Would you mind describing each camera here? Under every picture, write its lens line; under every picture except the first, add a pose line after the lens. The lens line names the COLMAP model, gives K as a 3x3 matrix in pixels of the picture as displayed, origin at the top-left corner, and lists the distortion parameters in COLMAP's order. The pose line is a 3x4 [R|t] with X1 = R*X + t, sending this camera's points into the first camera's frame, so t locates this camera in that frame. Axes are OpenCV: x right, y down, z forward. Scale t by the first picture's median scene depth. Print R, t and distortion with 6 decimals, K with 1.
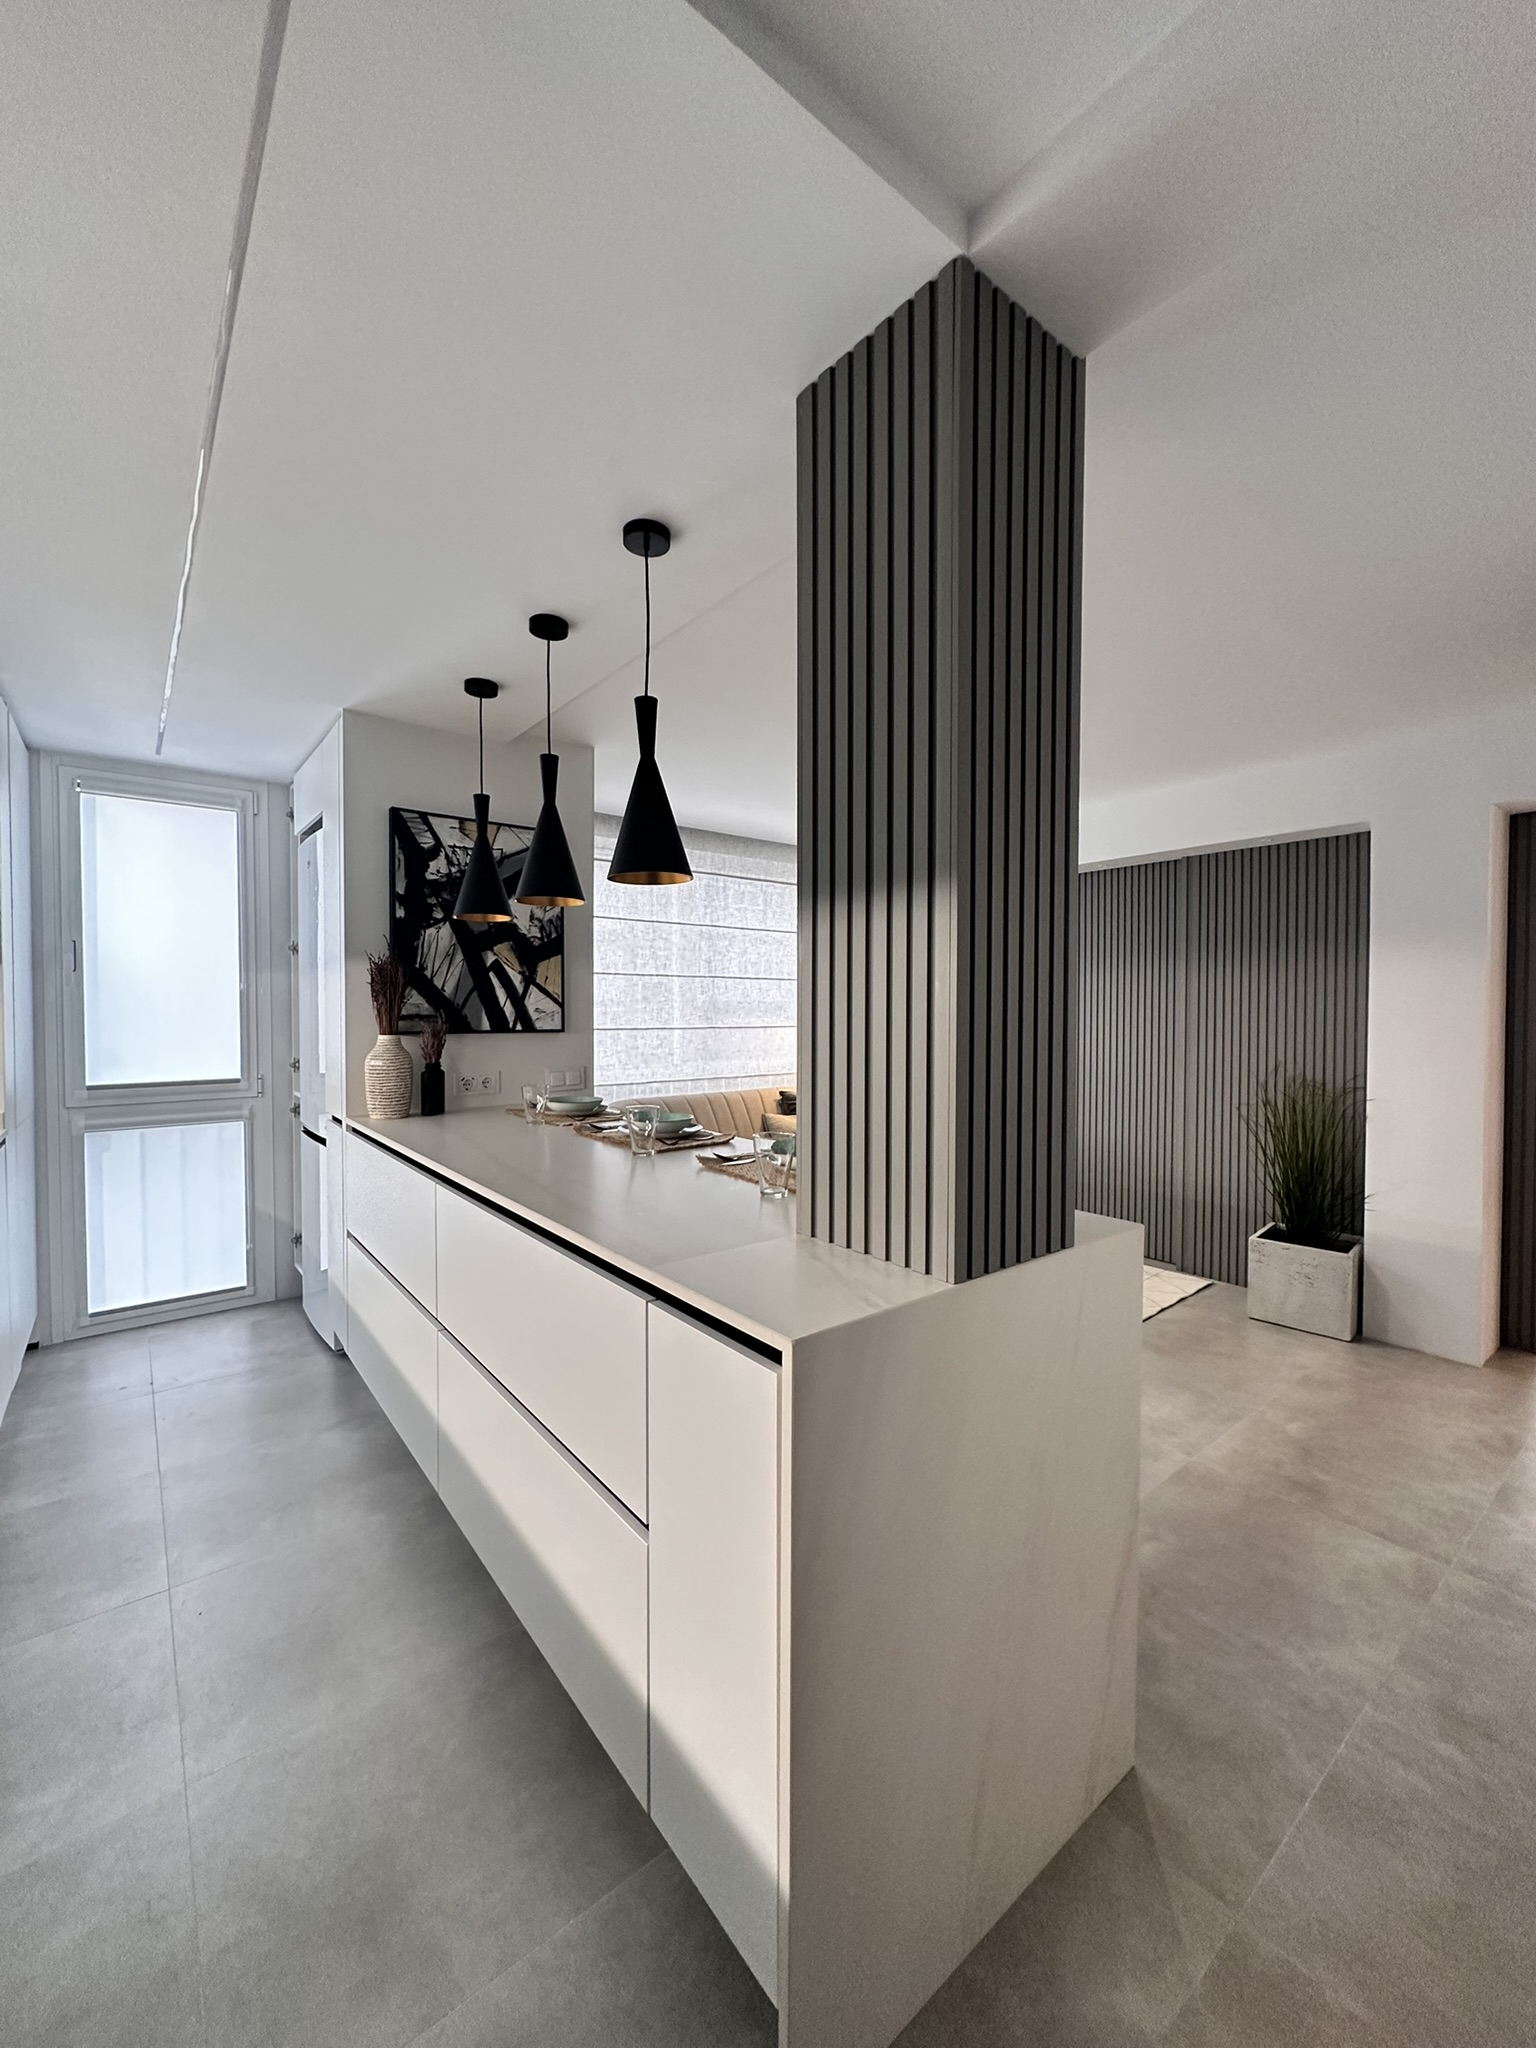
lens RADIAL K [[825.1, 0, 750.0], [0, 825.1, 1036.3], [0, 0, 1]] dist [0.010289, -0.001523]
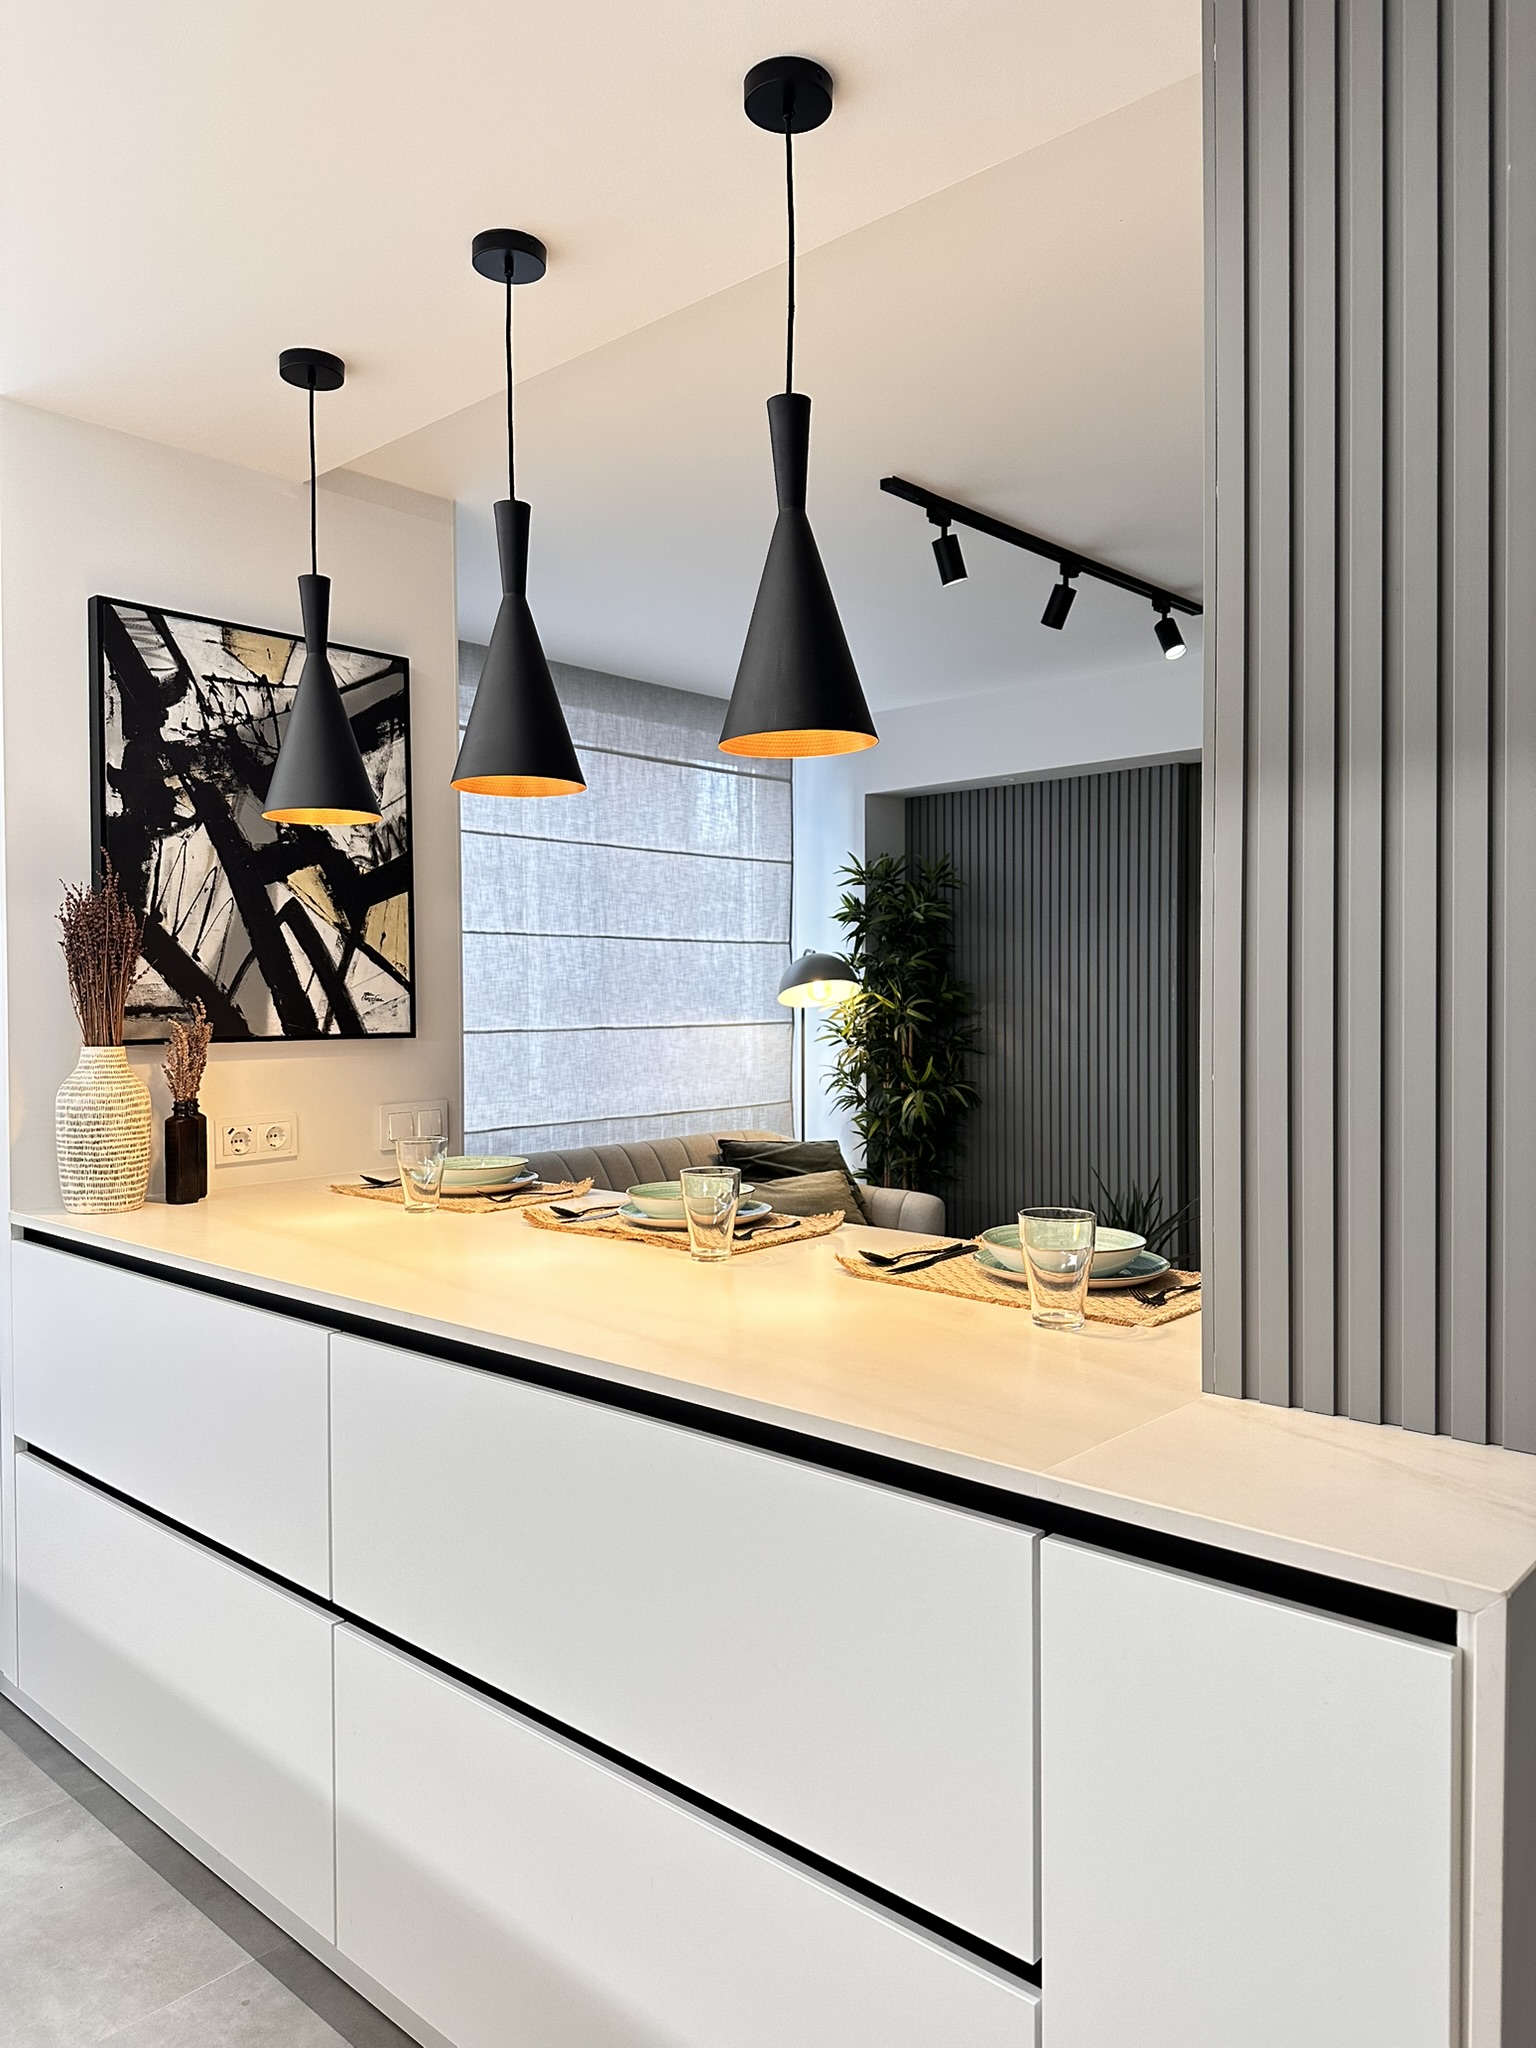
lens RADIAL K [[1427.5, 0, 755.3], [0, 1427.5, 1044.5], [0, 0, 1]] dist [0.064064, -0.073653]
pose [[0.985037, -0.015507, 0.171642, -0.182382], [0.015758, 0.999876, -0.000099, 0.003417], [-0.171619, 0.002802, 0.985159, 0.058370]]
